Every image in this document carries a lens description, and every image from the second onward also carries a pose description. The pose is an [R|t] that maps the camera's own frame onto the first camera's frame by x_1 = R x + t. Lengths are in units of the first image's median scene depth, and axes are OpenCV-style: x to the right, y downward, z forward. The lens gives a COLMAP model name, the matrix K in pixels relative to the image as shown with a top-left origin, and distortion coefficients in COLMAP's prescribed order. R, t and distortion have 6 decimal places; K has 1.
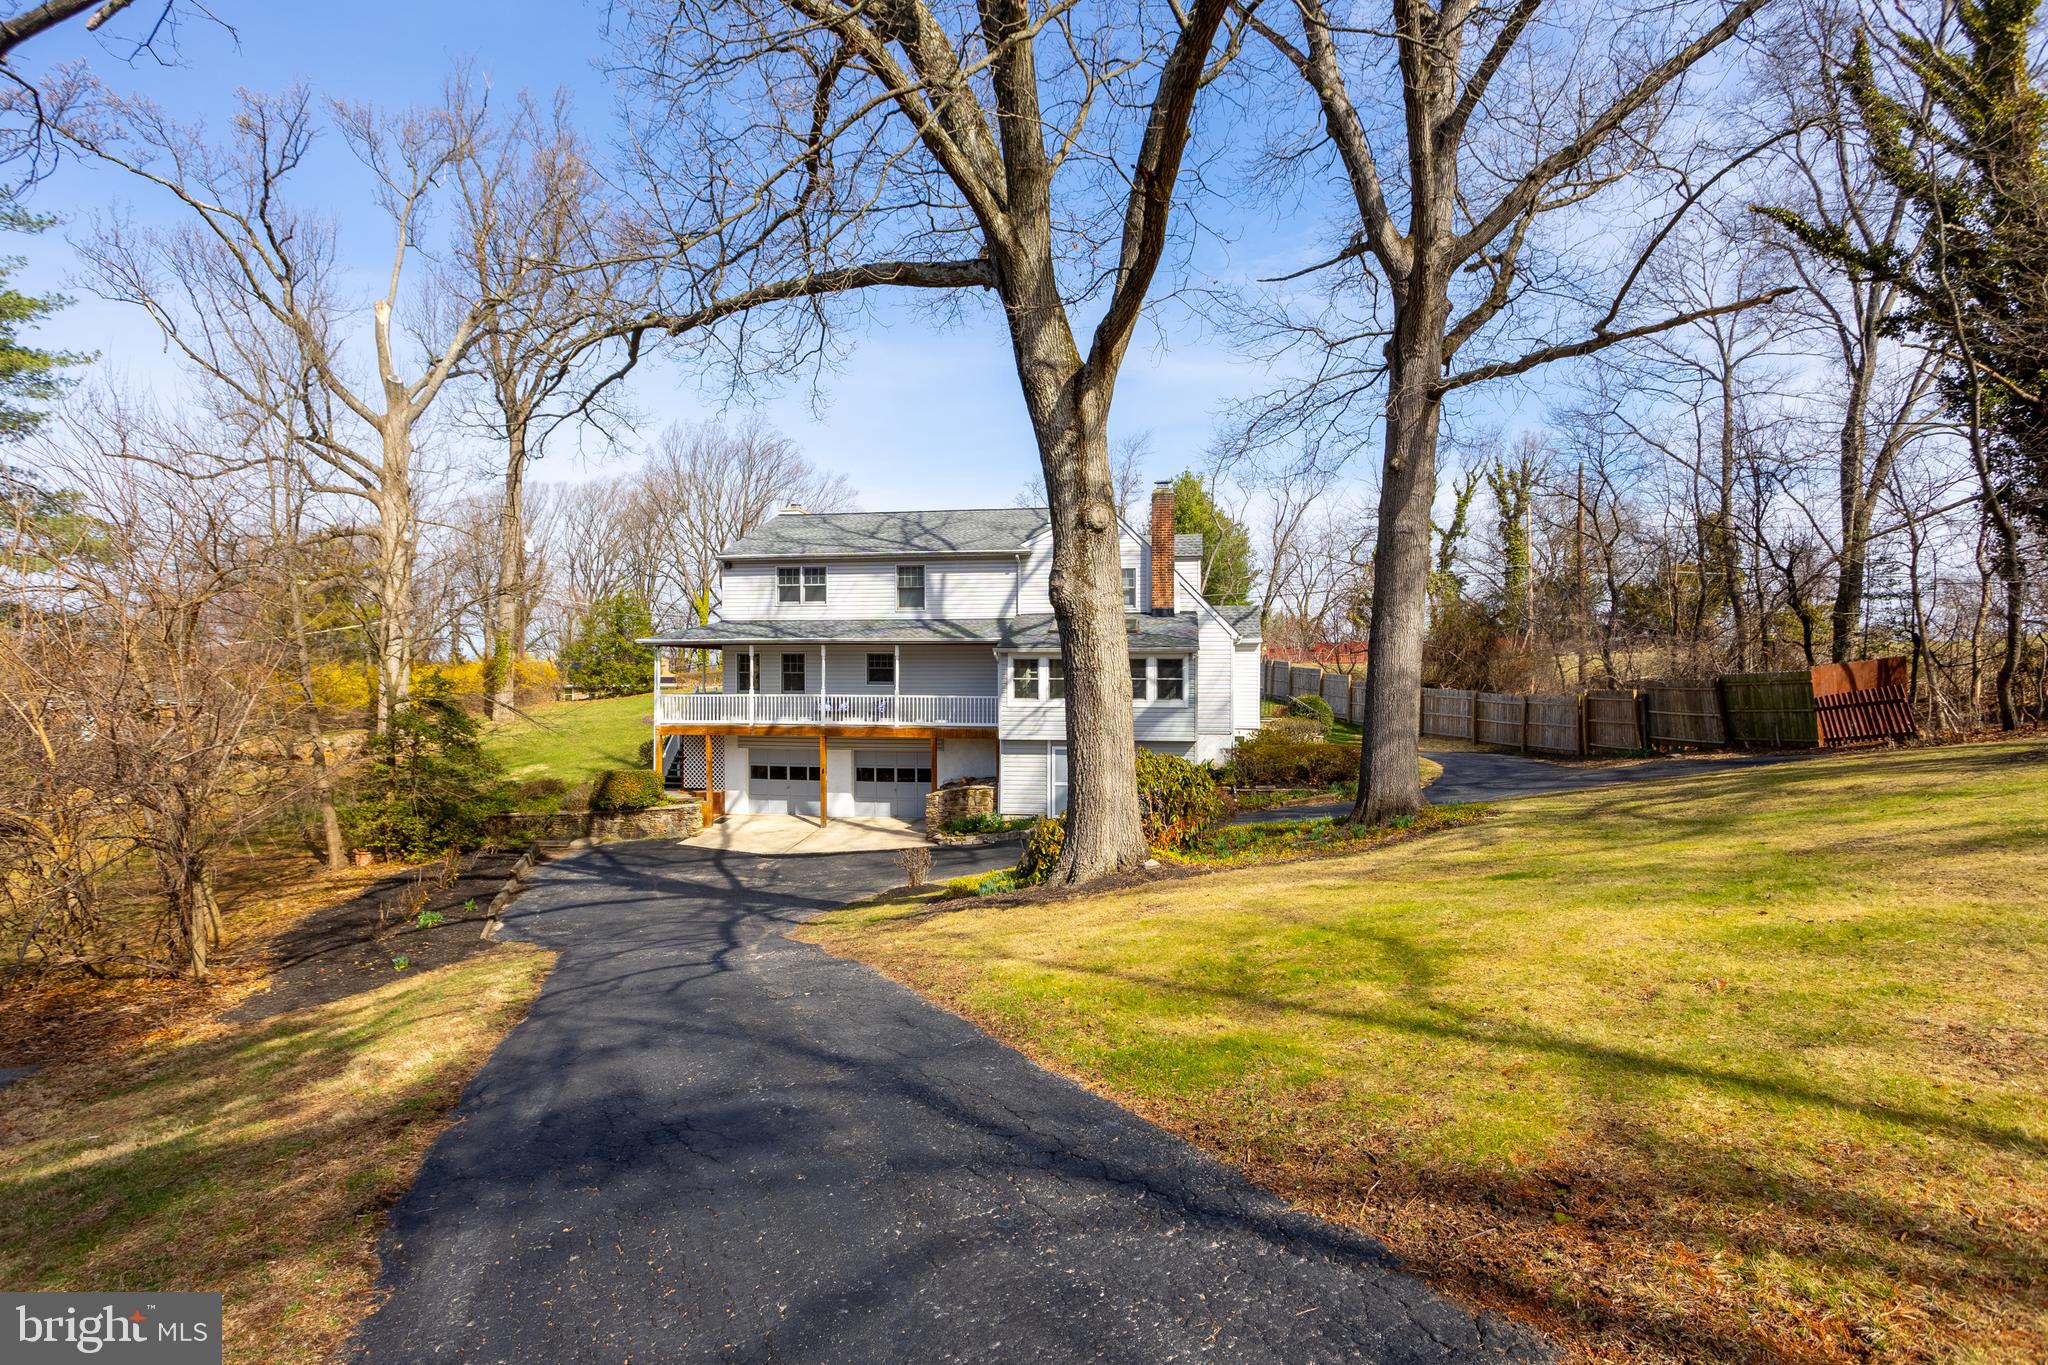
lens RADIAL K [[990.2, 0, 1024.0], [0, 990.2, 682.5], [0, 0, 1]] dist [-0.007515, 0.001310]
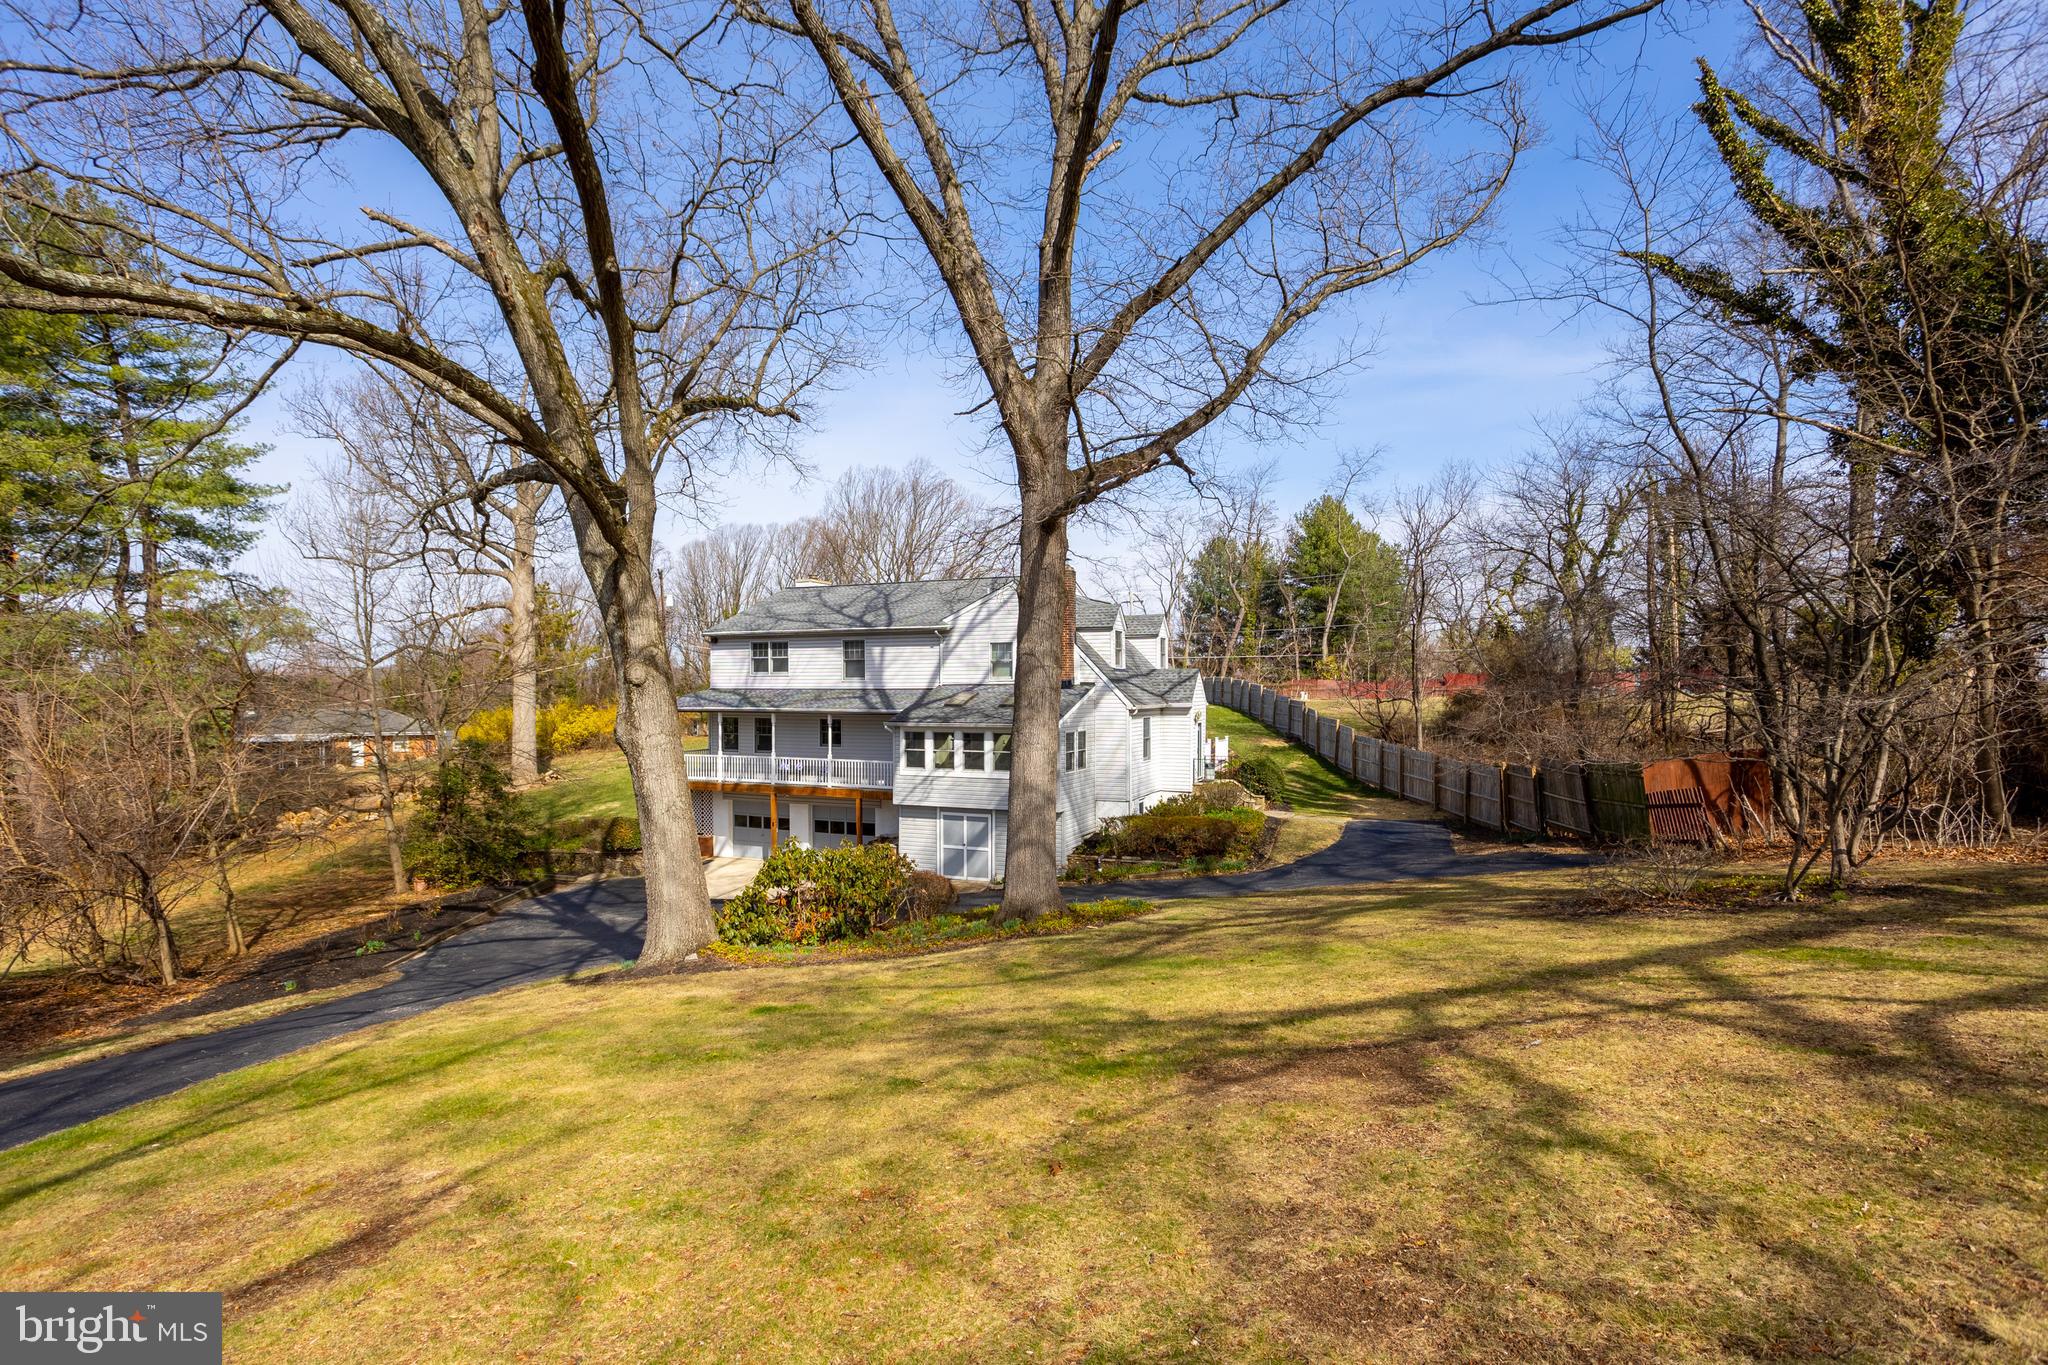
lens RADIAL K [[990.2, 0, 1024.0], [0, 990.2, 682.5], [0, 0, 1]] dist [-0.007515, 0.001310]
pose [[0.968282, -0.003532, -0.249836, 0.346797], [0.001082, 0.999950, -0.009945, -0.059375], [0.249858, 0.009360, 0.968237, -0.026704]]
